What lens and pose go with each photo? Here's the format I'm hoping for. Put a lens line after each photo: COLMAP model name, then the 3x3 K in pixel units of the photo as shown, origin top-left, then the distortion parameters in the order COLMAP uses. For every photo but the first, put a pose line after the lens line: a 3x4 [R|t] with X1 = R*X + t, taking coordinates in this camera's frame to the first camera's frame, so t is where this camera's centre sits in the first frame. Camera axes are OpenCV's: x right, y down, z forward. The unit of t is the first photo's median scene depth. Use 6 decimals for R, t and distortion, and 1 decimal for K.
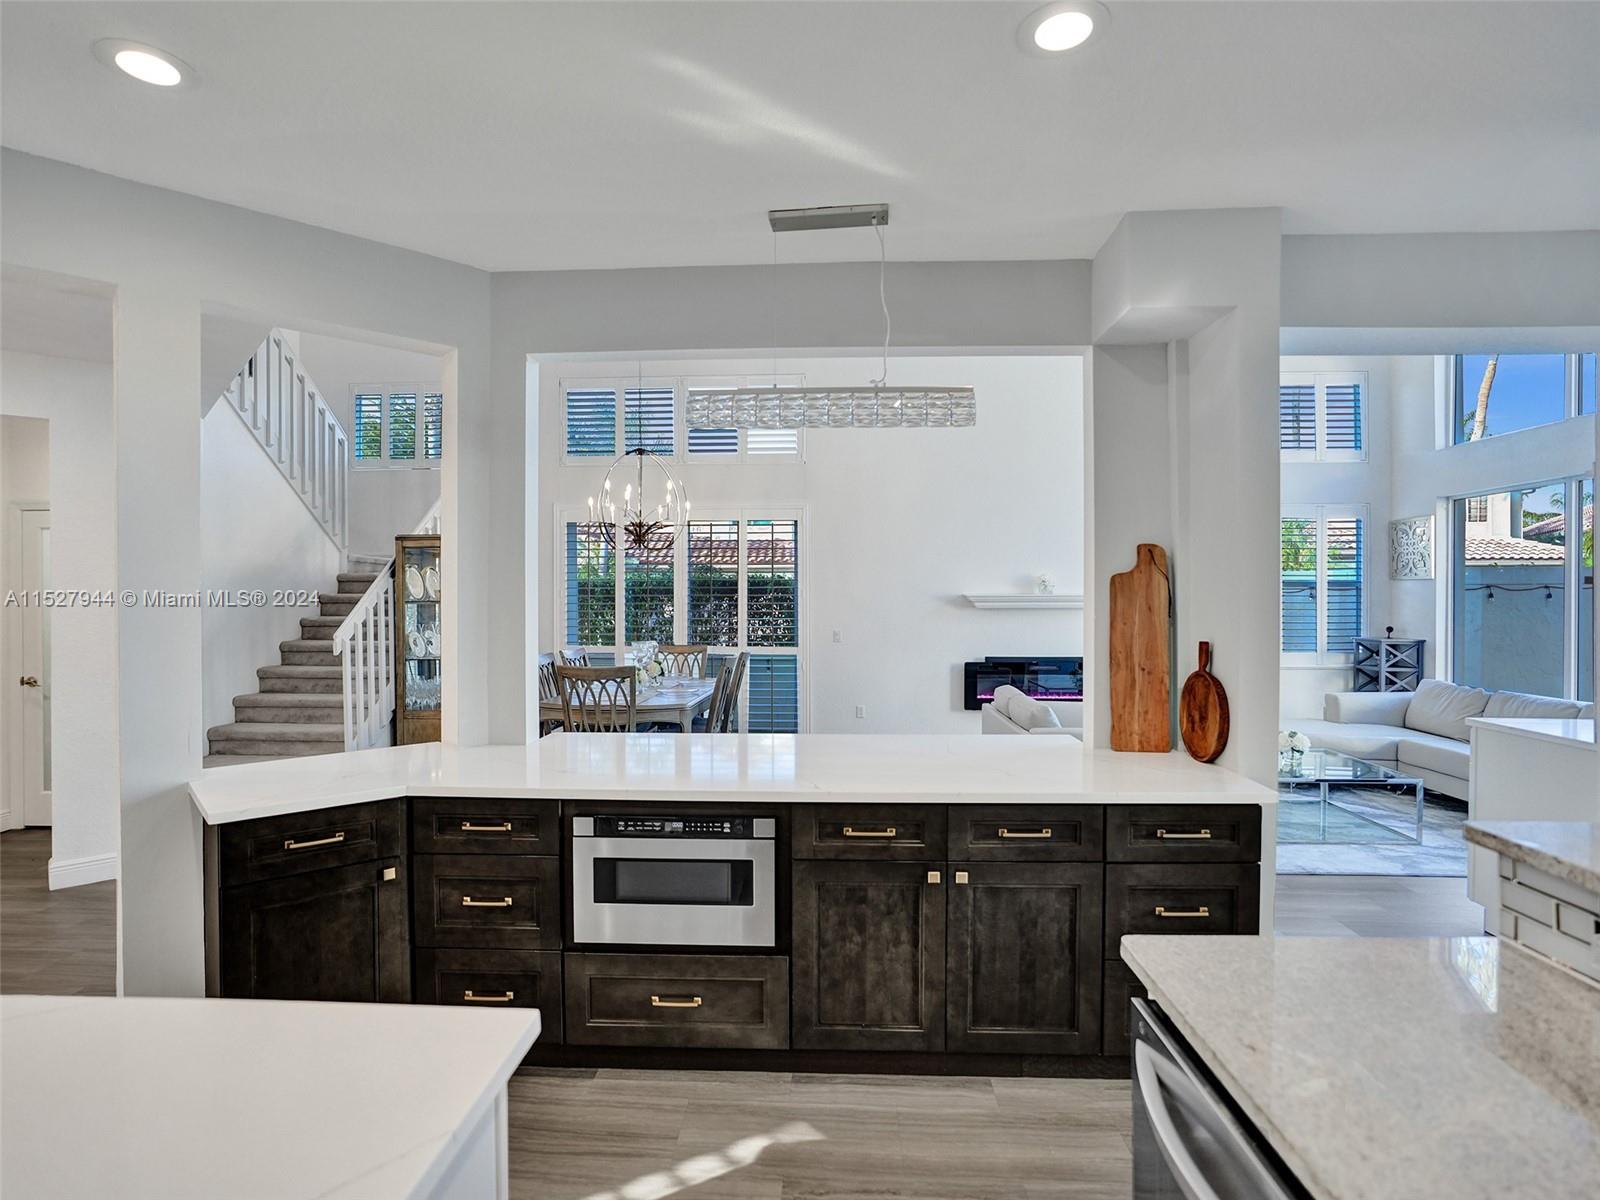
lens RADIAL K [[825.4, 0, 795.0], [0, 825.4, 603.3], [0, 0, 1]] dist [-0.044772, 0.025037]
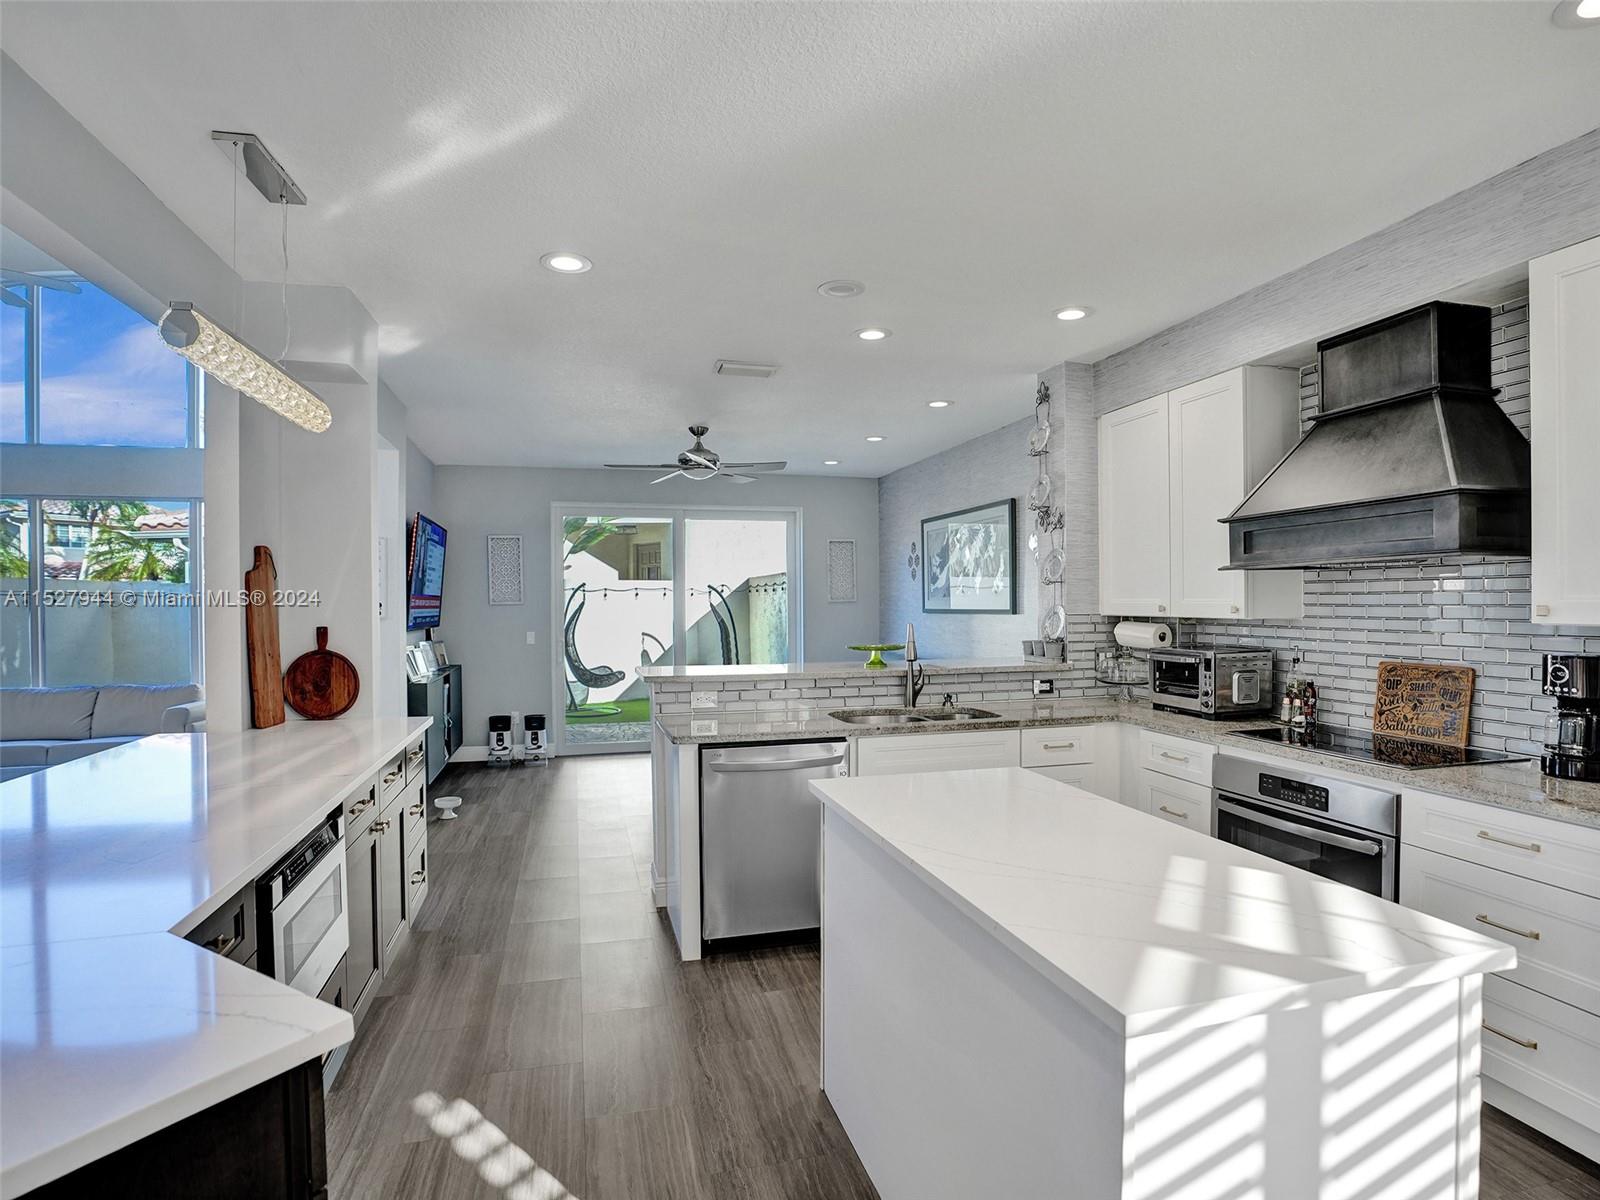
lens RADIAL K [[825.4, 0, 795.0], [0, 825.4, 603.3], [0, 0, 1]] dist [-0.044772, 0.025037]
pose [[-0.305092, 0.002227, 0.952320, -0.558392], [0.014616, 0.999890, 0.002344, 0.010983], [-0.952211, 0.014634, -0.305091, 0.406752]]
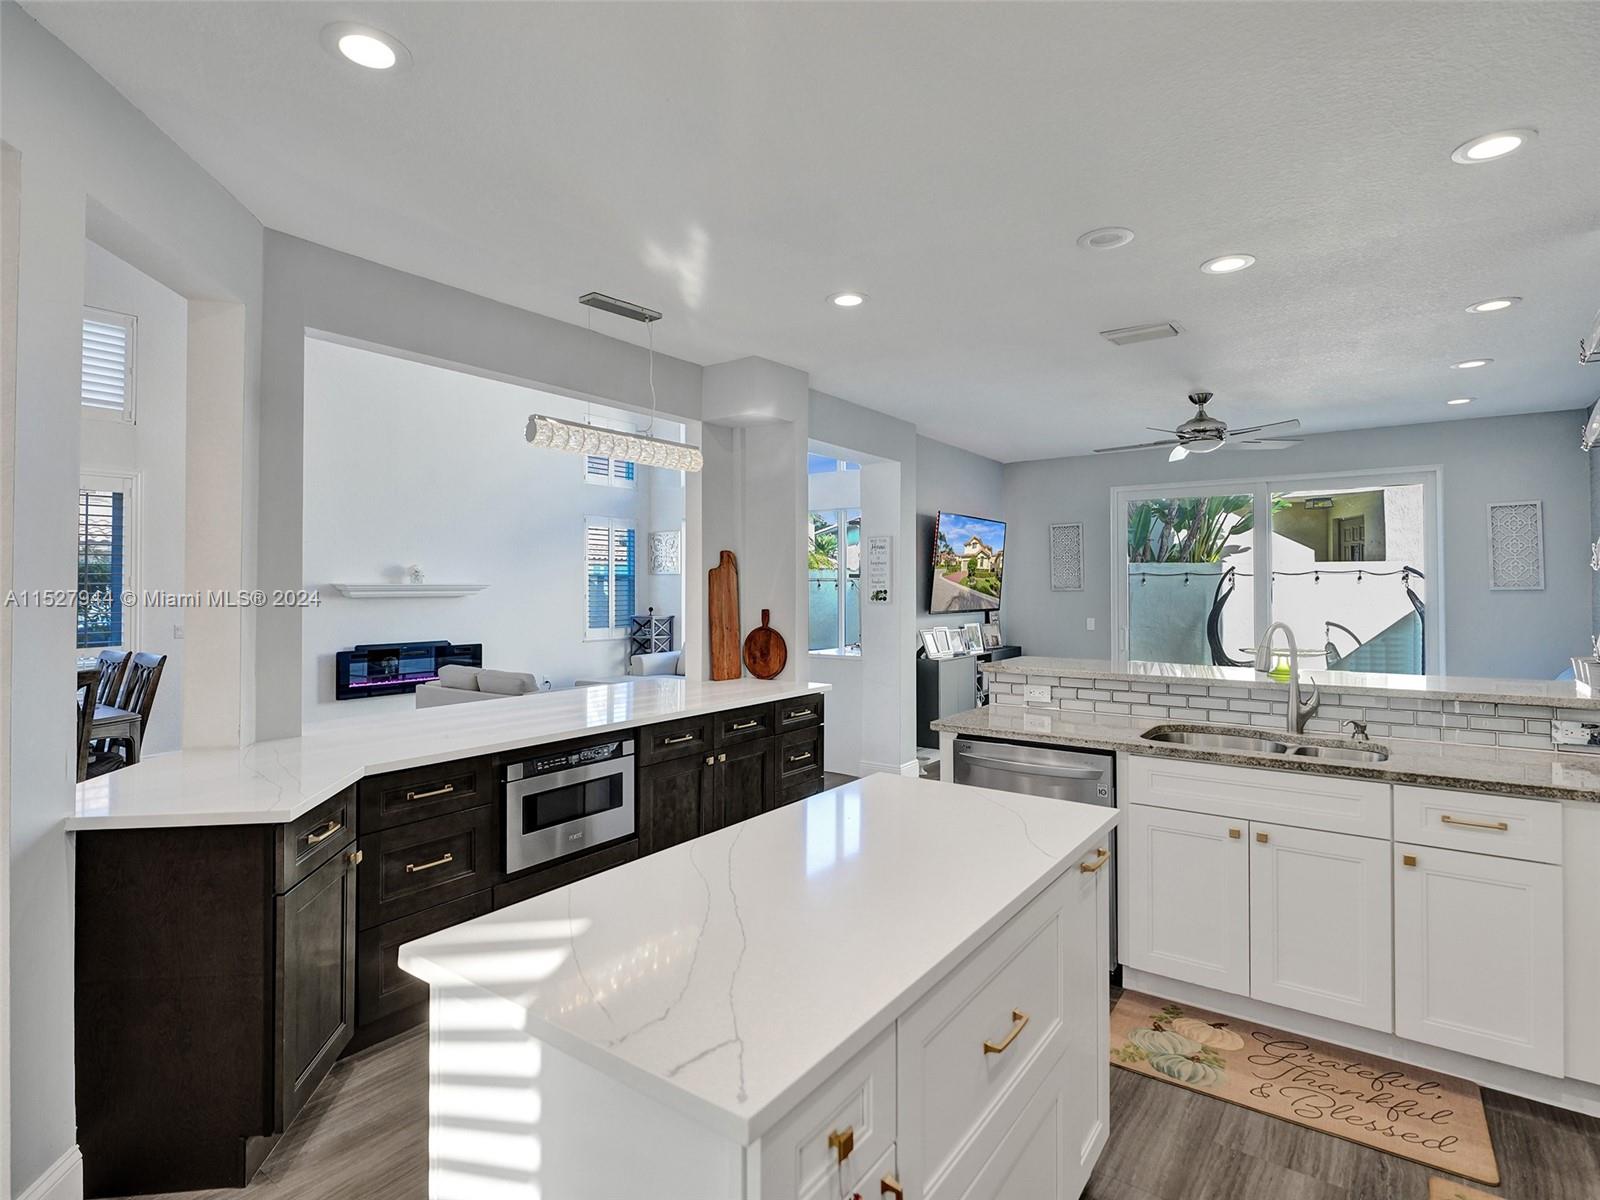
lens RADIAL K [[825.1, 0, 807.2], [0, 825.1, 578.8], [0, 0, 1]] dist [-0.020460, 0.019373]
pose [[0.539318, 0.009357, 0.842050, -0.539160], [0.007743, 0.999841, -0.016069, 0.006879], [-0.842067, 0.015186, 0.539160, -0.003676]]
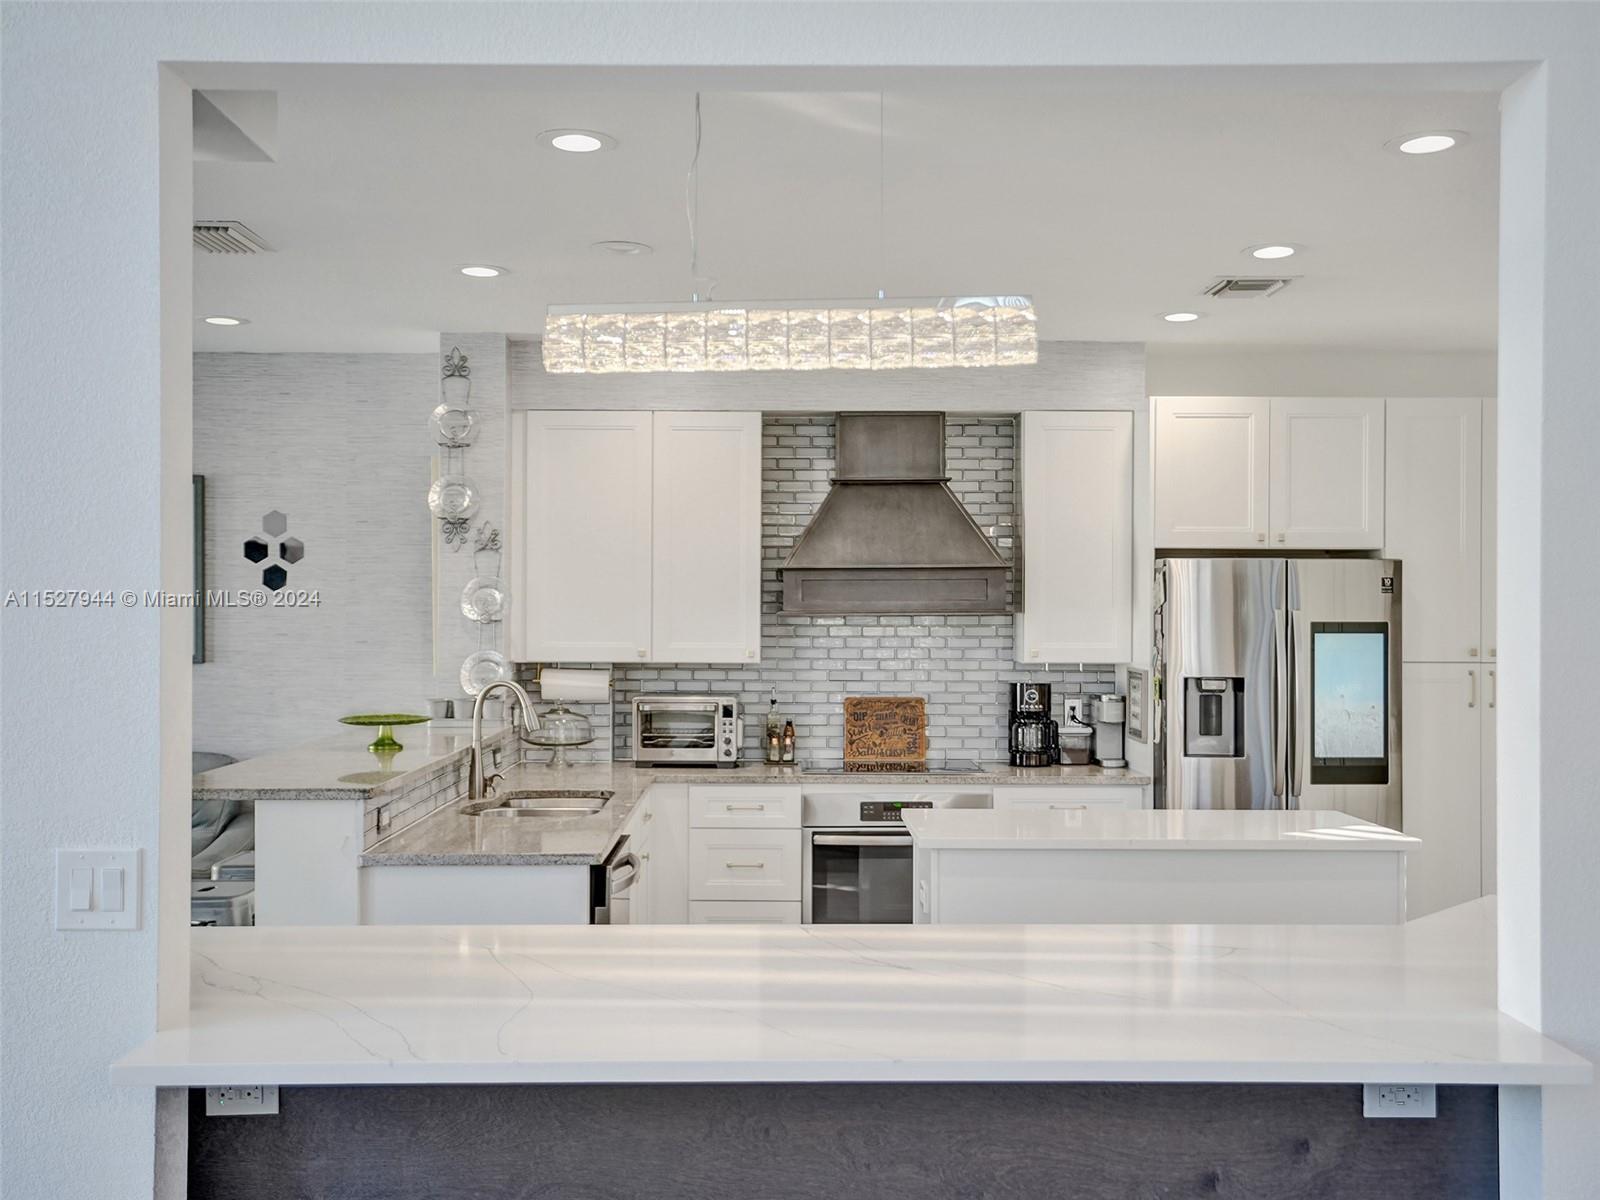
lens RADIAL K [[1547.0, 0, 798.4], [0, 1547.0, 598.3], [0, 0, 1]] dist [0.004575, 0.000801]
pose [[-0.998718, -0.001044, -0.050613, 0.045700], [-0.001271, 0.999989, 0.004453, -0.032176], [0.050608, 0.004511, -0.998708, 1.191352]]
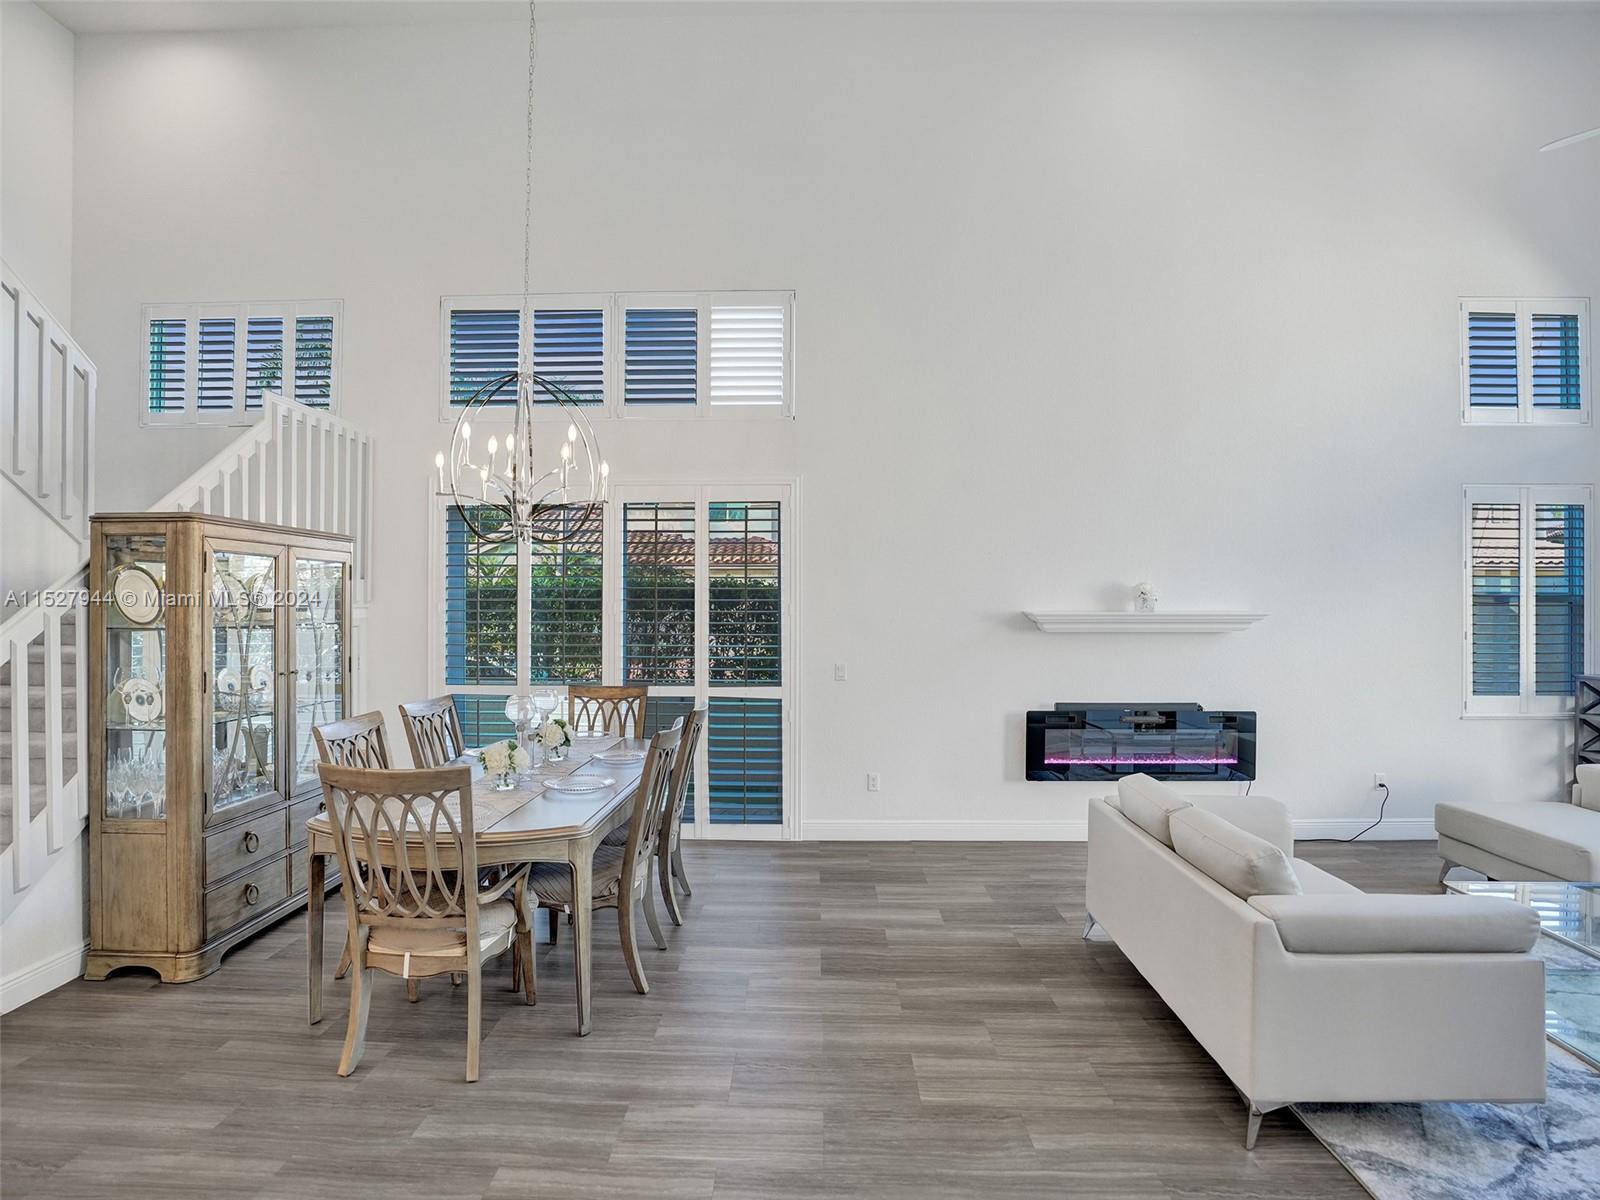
lens RADIAL K [[833.9, 0, 803.3], [0, 833.9, 596.3], [0, 0, 1]] dist [-0.051996, 0.022785]
pose [[0.999353, 0.003745, 0.035767, -0.007789], [-0.003460, 0.999962, -0.008042, -0.029870], [-0.035796, 0.007914, 0.999328, 0.538309]]
